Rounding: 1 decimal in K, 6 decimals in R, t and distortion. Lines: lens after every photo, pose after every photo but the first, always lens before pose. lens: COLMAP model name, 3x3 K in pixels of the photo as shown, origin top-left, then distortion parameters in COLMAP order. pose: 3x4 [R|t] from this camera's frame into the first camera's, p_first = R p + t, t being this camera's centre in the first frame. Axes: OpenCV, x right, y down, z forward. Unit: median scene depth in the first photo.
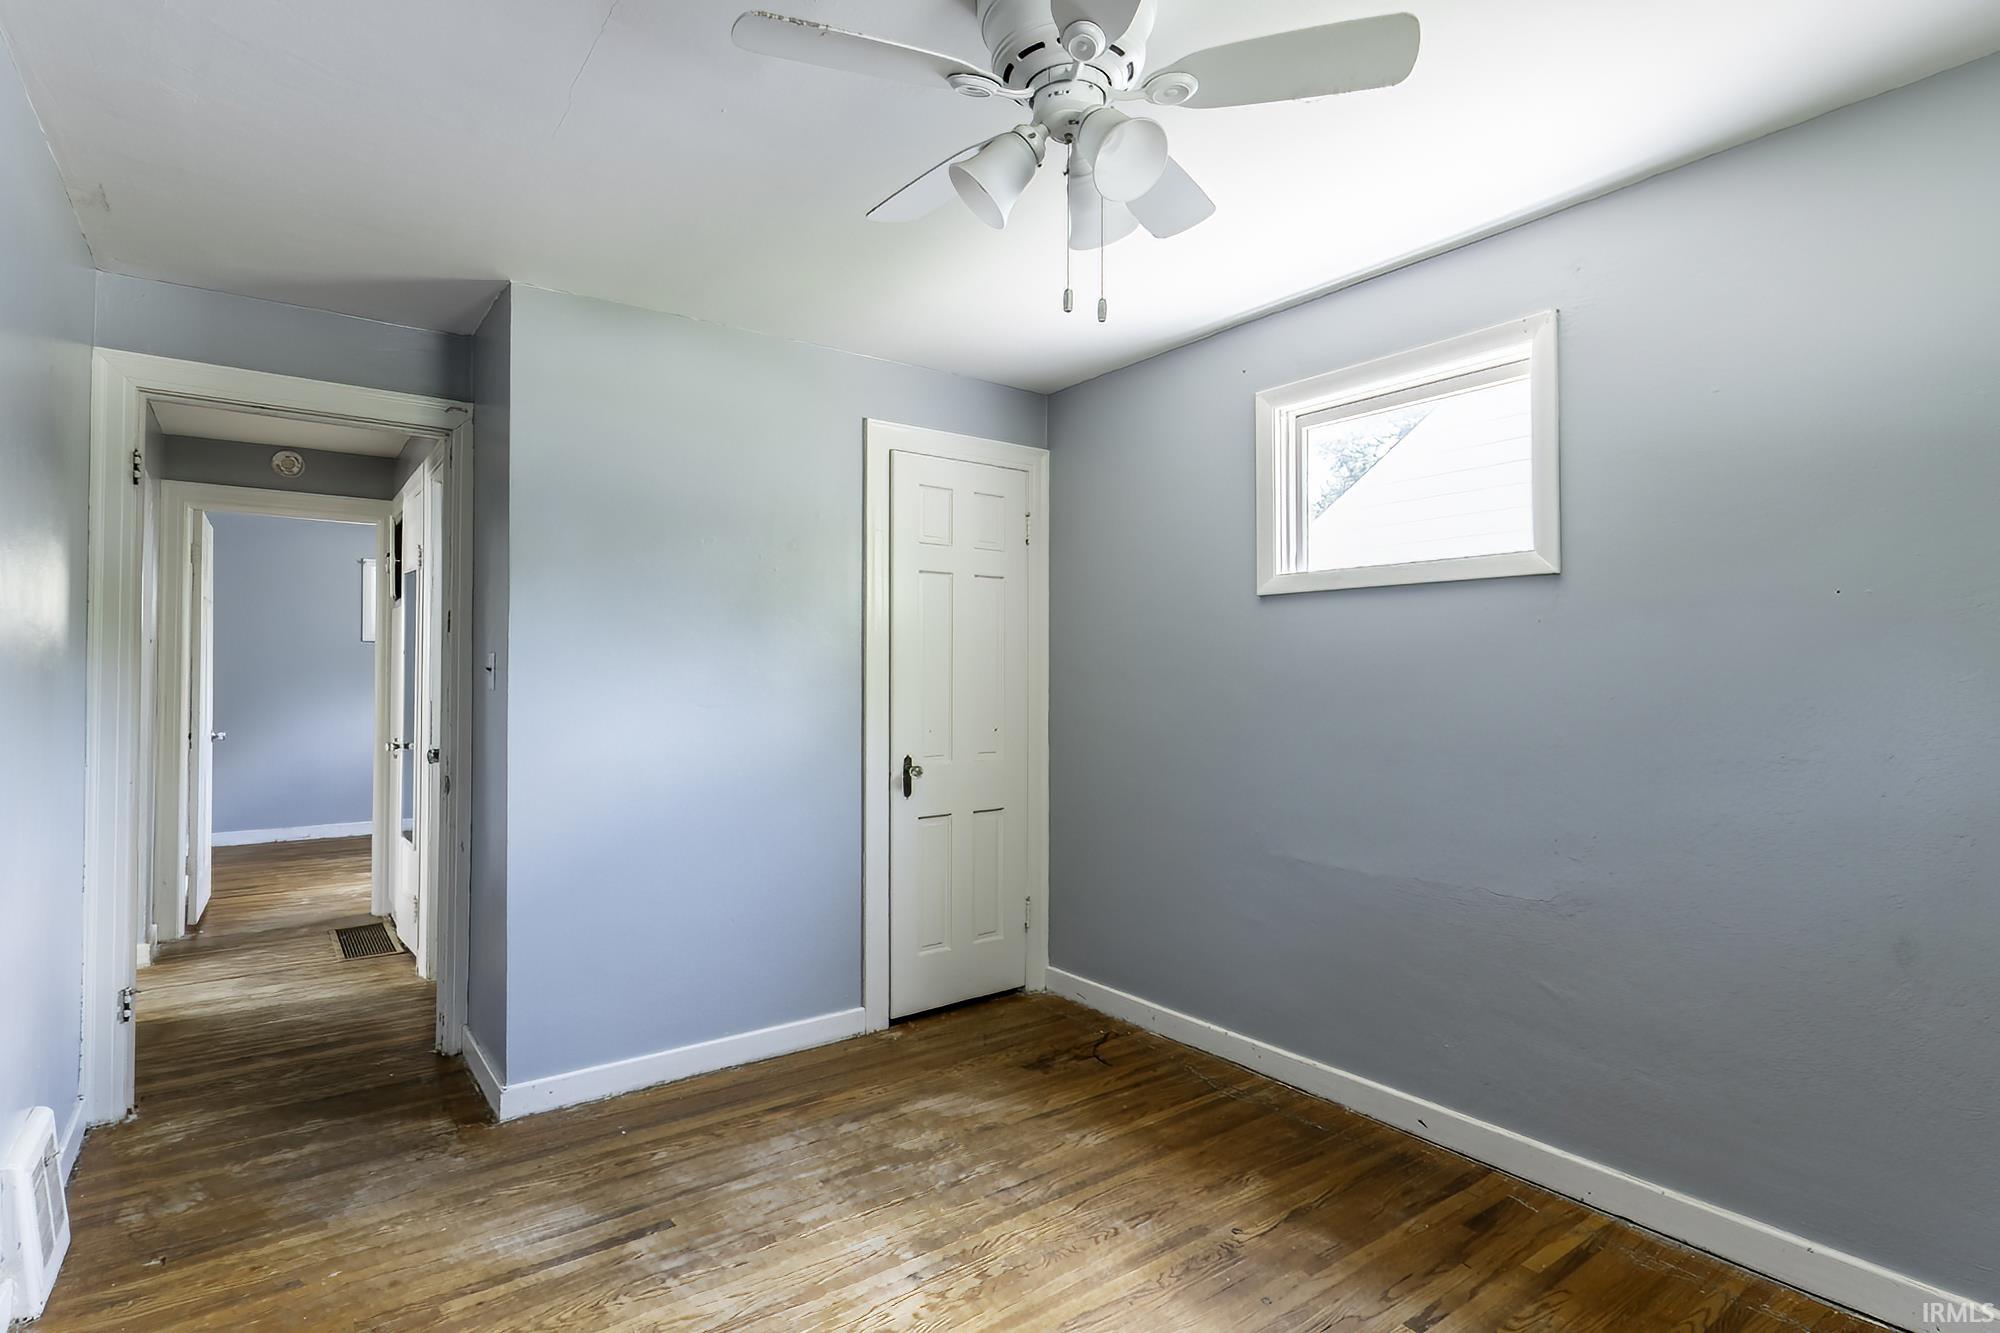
lens RADIAL K [[977.7, 0, 1008.2], [0, 977.7, 664.4], [0, 0, 1]] dist [0.002654, -0.002556]
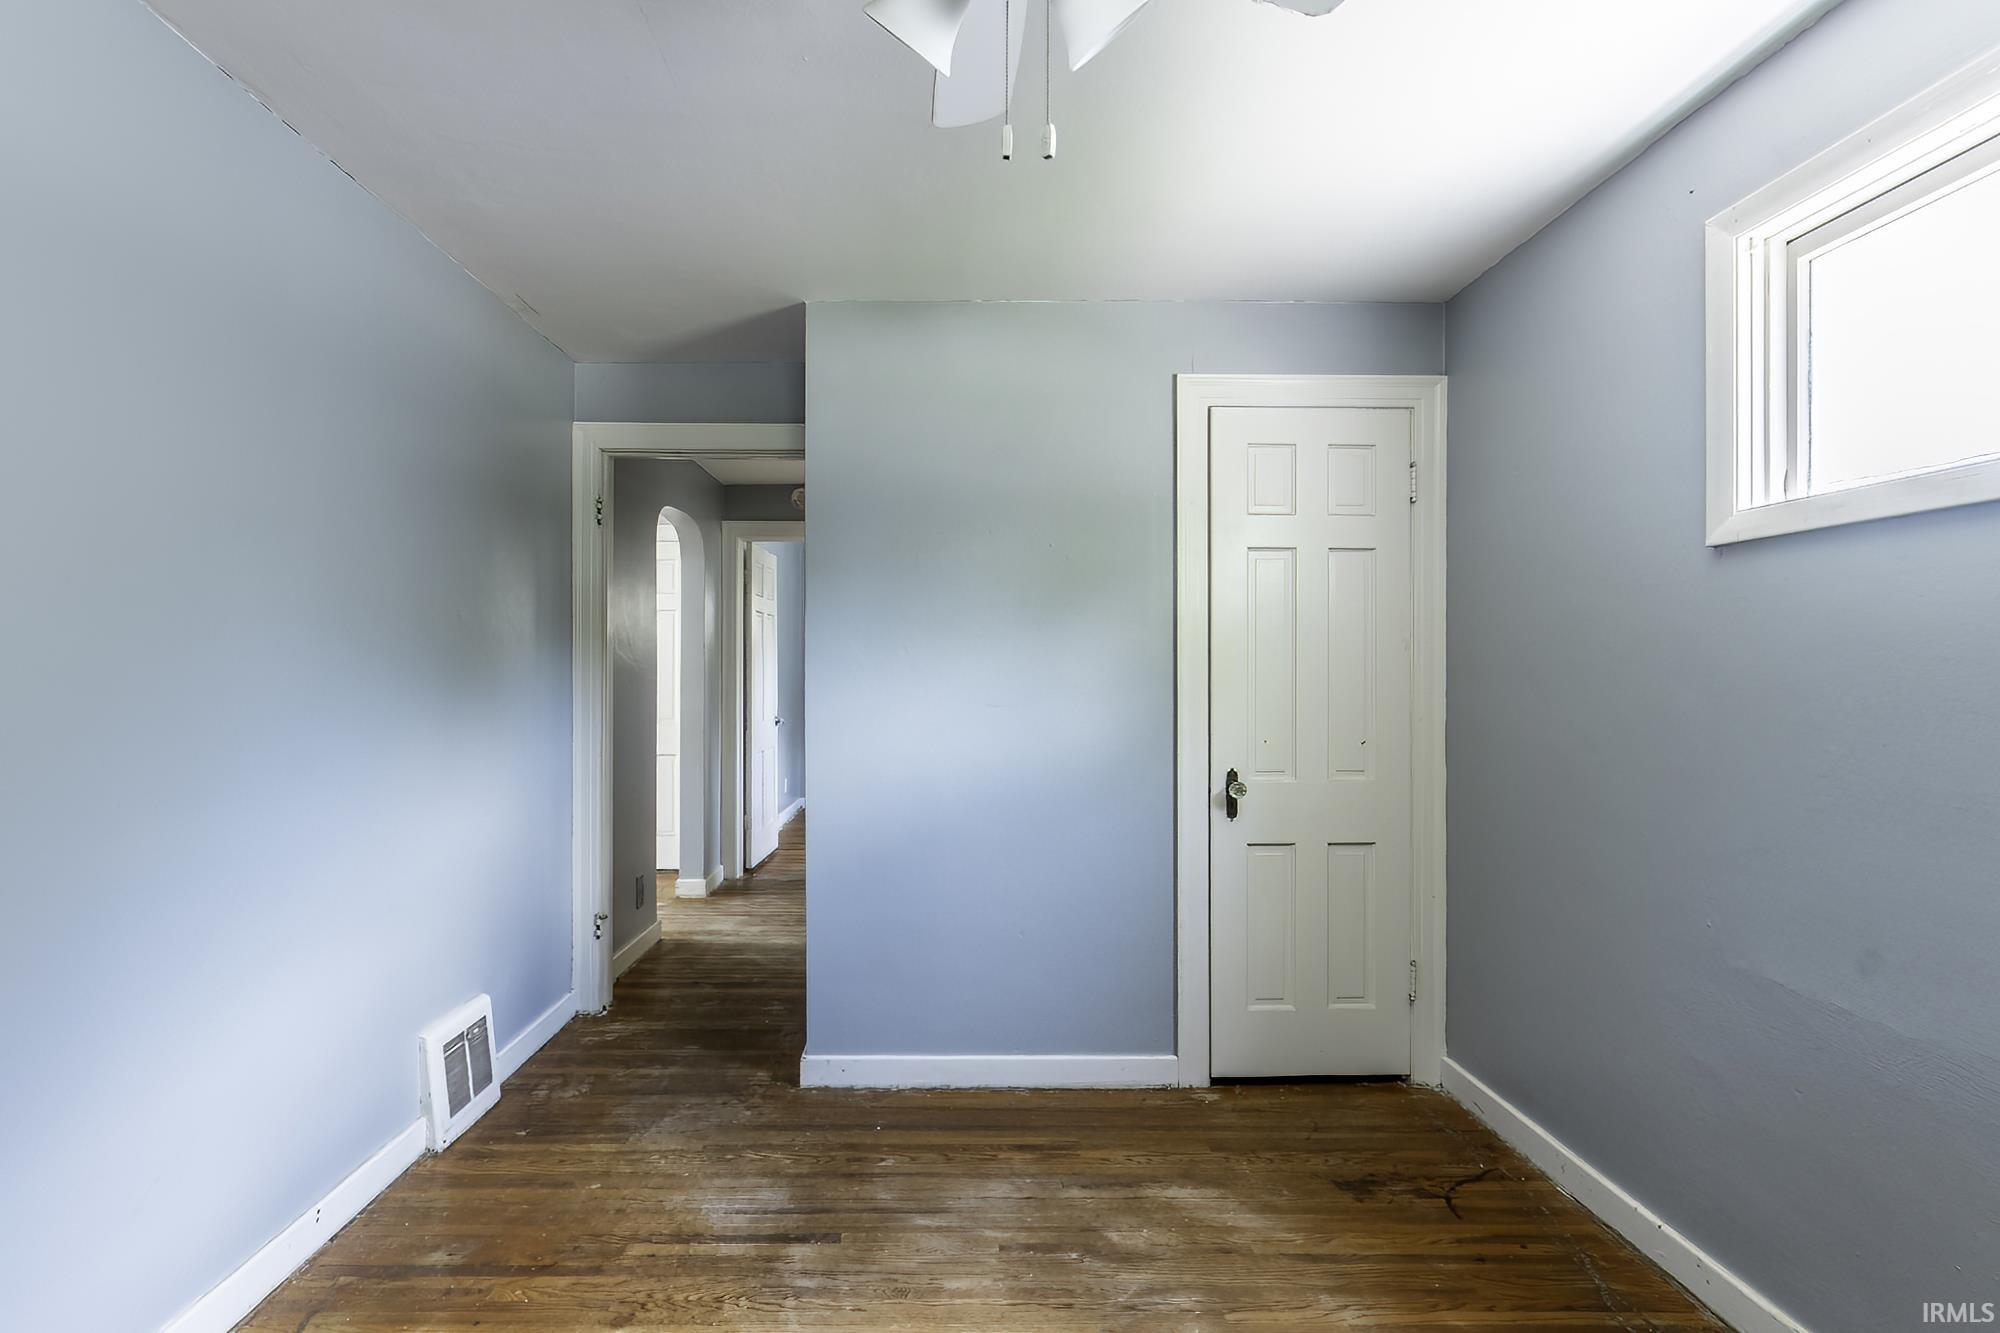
lens RADIAL K [[977.7, 0, 997.1], [0, 977.7, 674.7], [0, 0, 1]] dist [0.002654, -0.002556]
pose [[0.810862, 0.002146, -0.585233, 0.275602], [0.004012, 0.999949, 0.009225, 0.004379], [0.585223, -0.009828, 0.810813, 0.248240]]
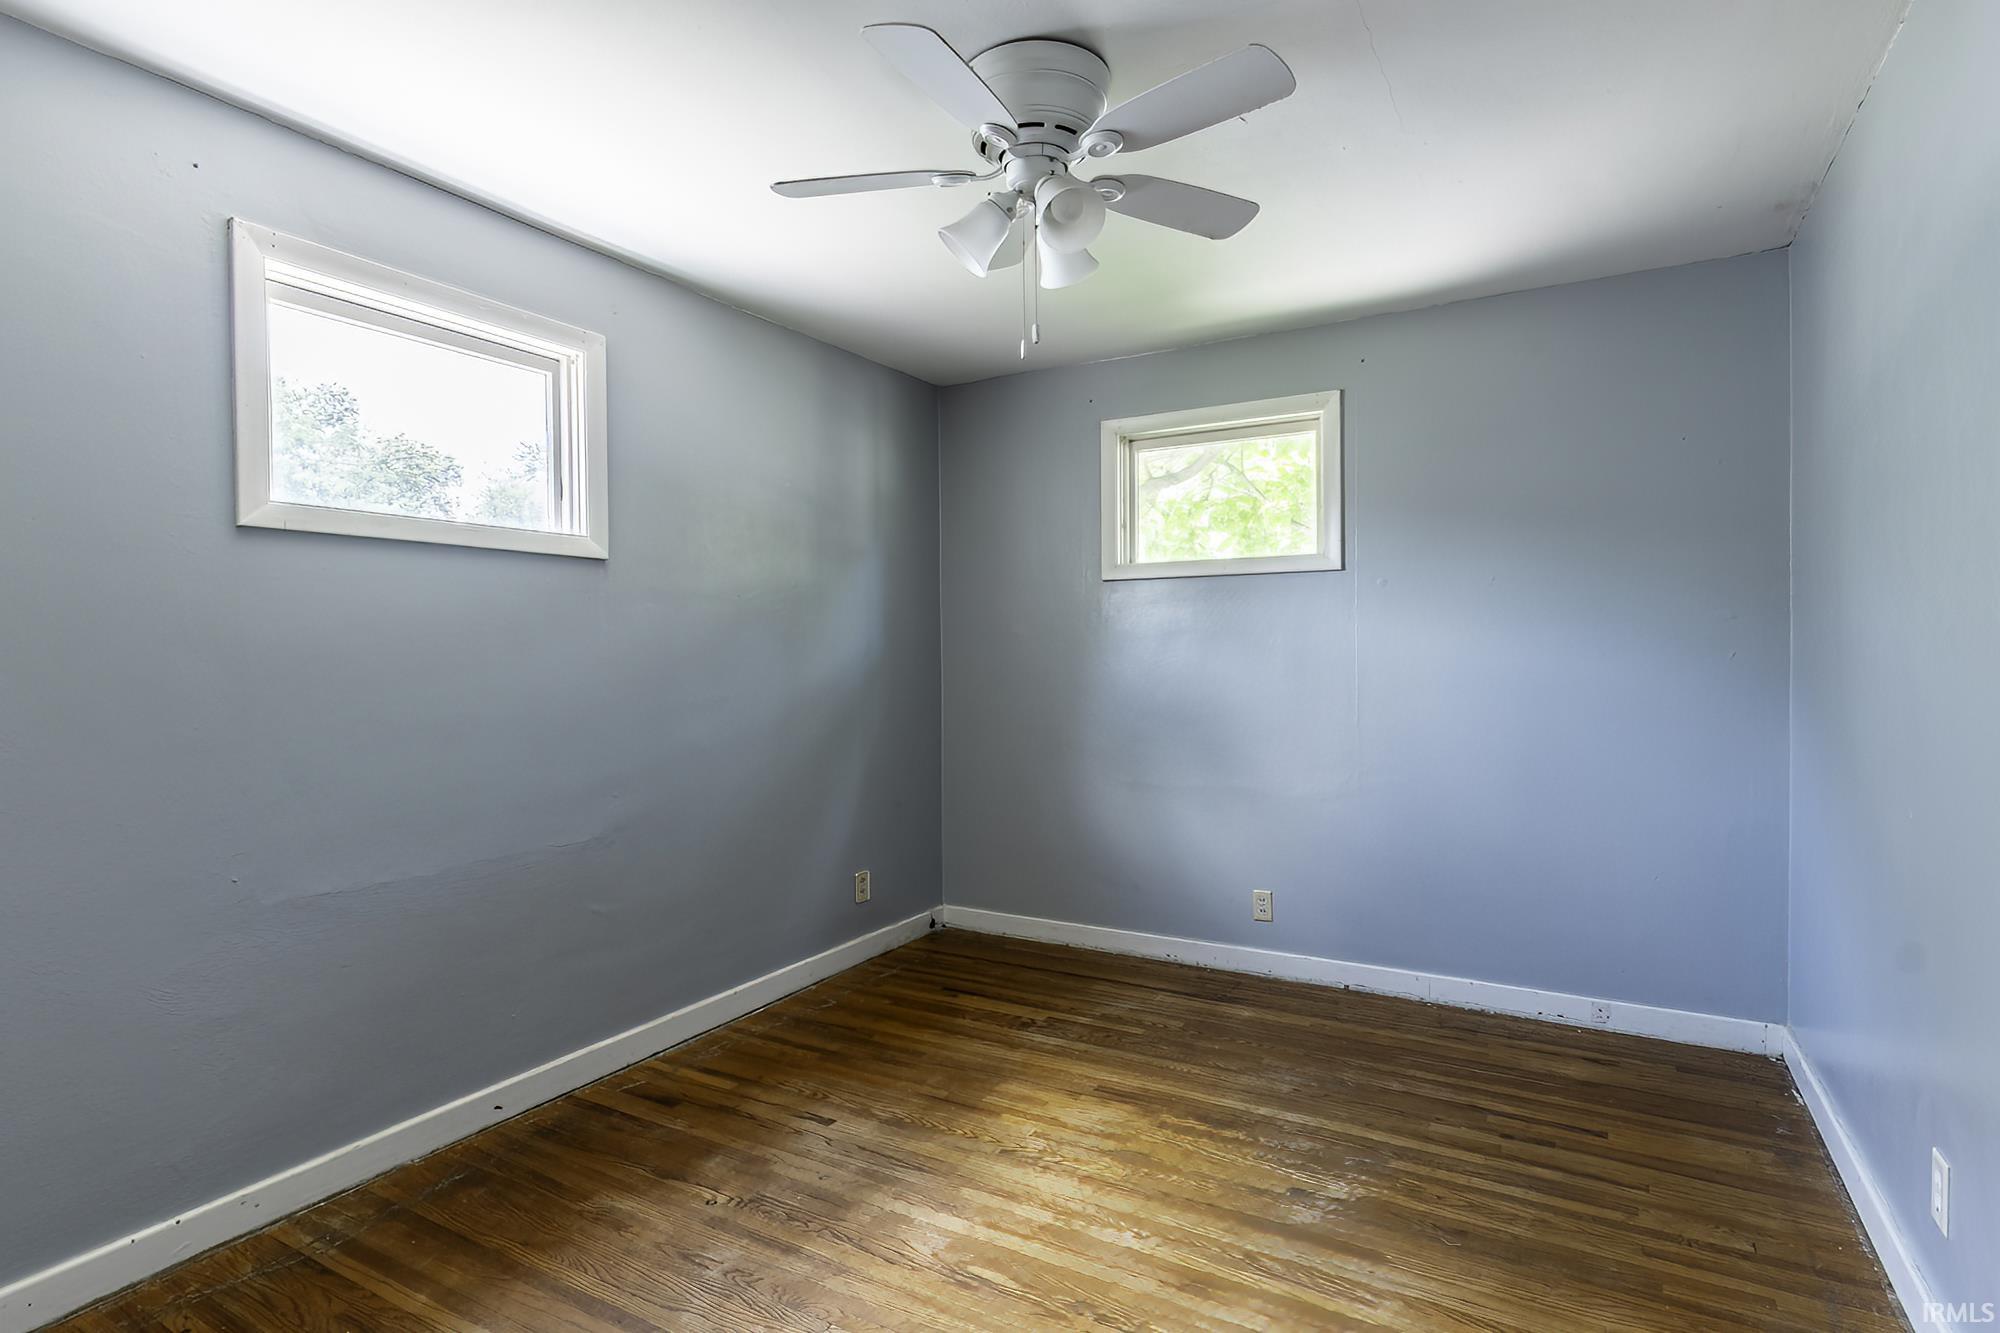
lens RADIAL K [[977.7, 0, 961.9], [0, 977.7, 662.8], [0, 0, 1]] dist [0.002654, -0.002556]
pose [[-0.347439, -0.012360, 0.937621, -0.592053], [-0.004189, 0.999924, 0.011629, 0.014383], [-0.937693, 0.000113, -0.347464, 0.840924]]
